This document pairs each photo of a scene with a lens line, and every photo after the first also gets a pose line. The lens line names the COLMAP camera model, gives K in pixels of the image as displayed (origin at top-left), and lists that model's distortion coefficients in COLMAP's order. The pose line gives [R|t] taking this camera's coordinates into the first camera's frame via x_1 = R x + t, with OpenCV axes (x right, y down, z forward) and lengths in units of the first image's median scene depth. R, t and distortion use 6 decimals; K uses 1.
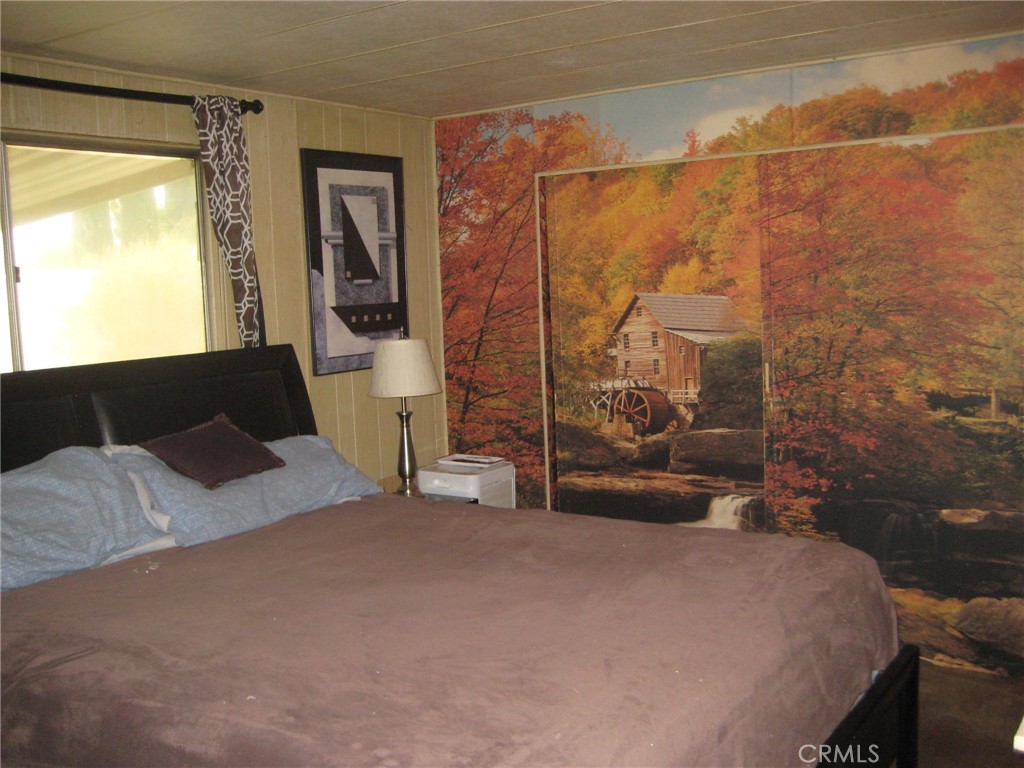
lens RADIAL K [[1073.6, 0, 515.9], [0, 1073.6, 390.0], [0, 0, 1]] dist [-0.152568, 0.197568]
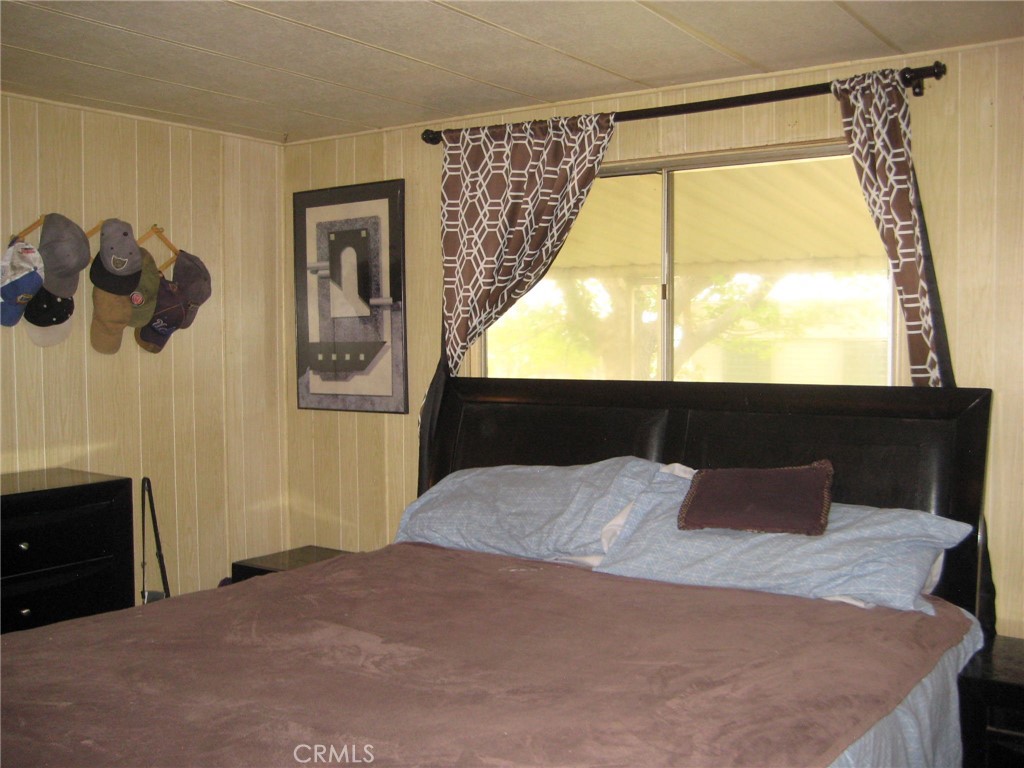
lens RADIAL K [[1073.6, 0, 515.9], [0, 1073.6, 390.0], [0, 0, 1]] dist [-0.152568, 0.197568]
pose [[0.015040, 0.099829, -0.994891, 0.505105], [-0.085891, 0.991455, 0.098186, -0.086886], [0.996191, 0.083975, 0.023485, 0.683899]]
